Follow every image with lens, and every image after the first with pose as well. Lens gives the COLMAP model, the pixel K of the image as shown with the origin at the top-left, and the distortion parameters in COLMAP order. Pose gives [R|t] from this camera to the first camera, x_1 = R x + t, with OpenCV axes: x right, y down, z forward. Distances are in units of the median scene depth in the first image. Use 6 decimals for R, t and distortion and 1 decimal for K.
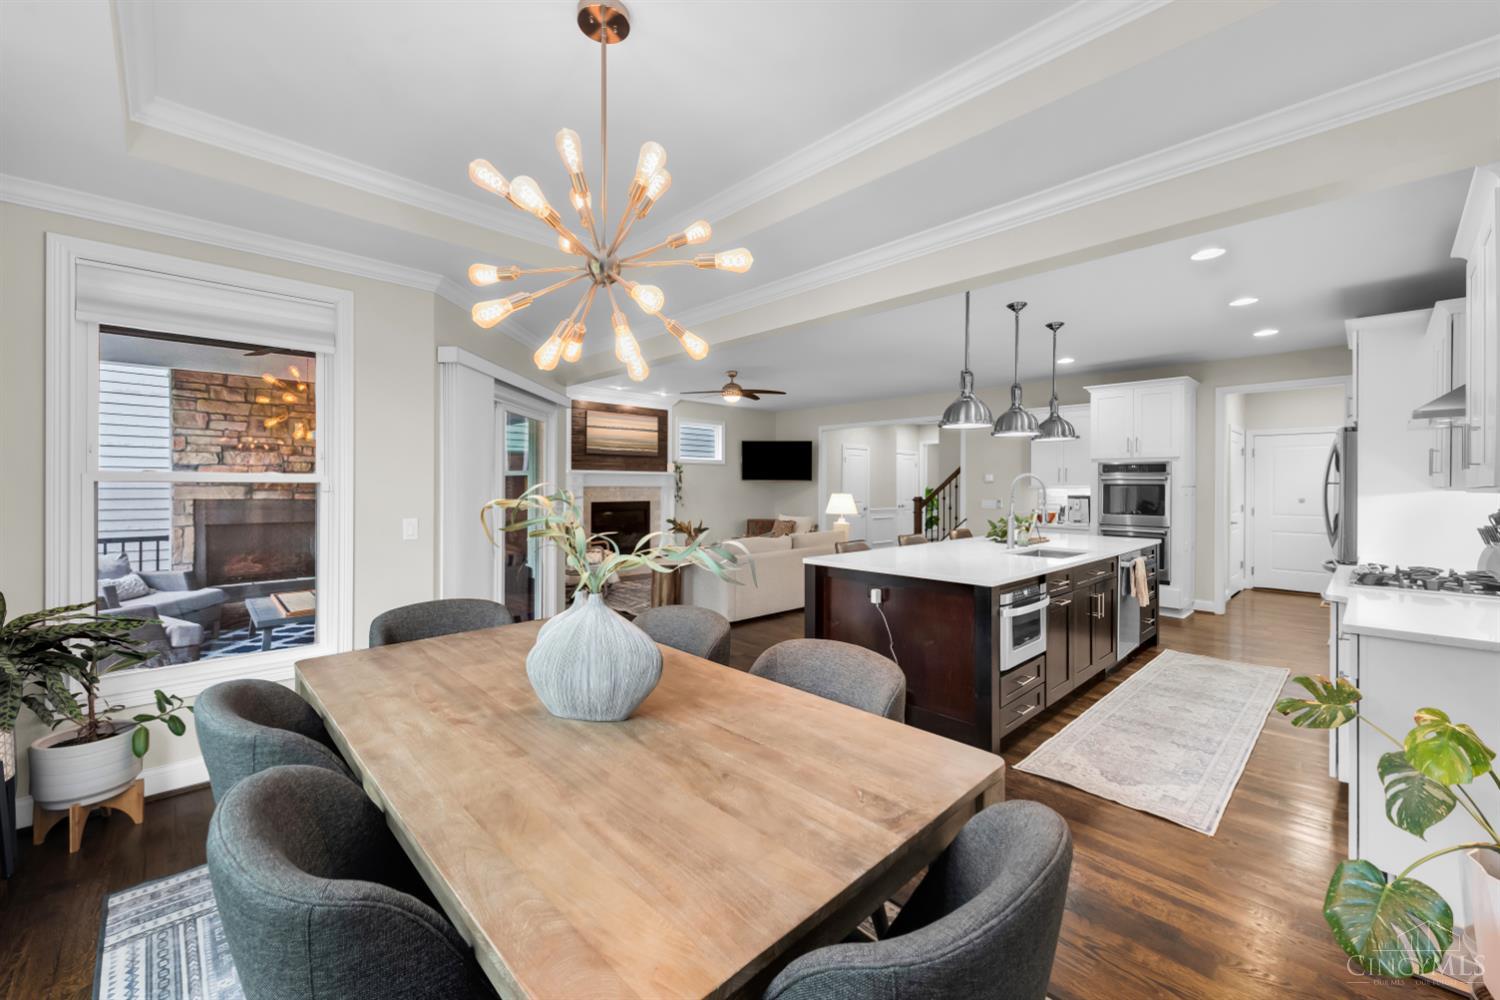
lens RADIAL K [[614.7, 0, 744.8], [0, 614.7, 489.3], [0, 0, 1]] dist [0.000168, -0.000169]
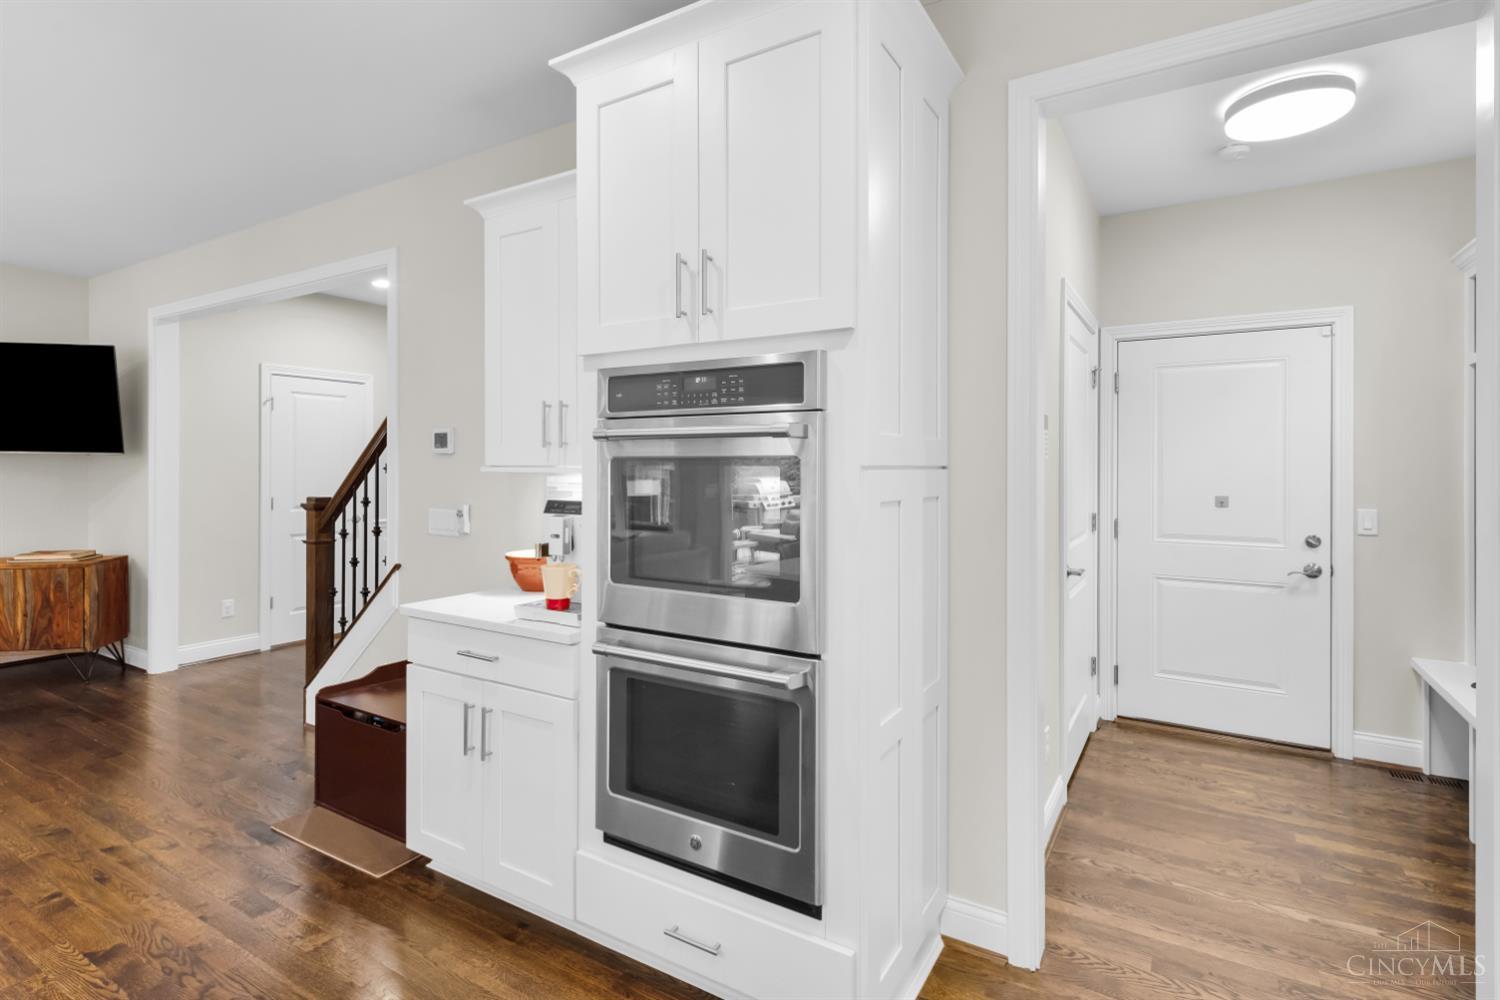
lens RADIAL K [[732.3, 0, 766.7], [0, 732.3, 469.5], [0, 0, 1]] dist [0.005510, 0.000209]
pose [[0.963944, -0.003592, 0.266082, 0.505568], [0.003927, 0.999992, -0.000726, -0.003032], [-0.266077, 0.001744, 0.963950, 0.630978]]
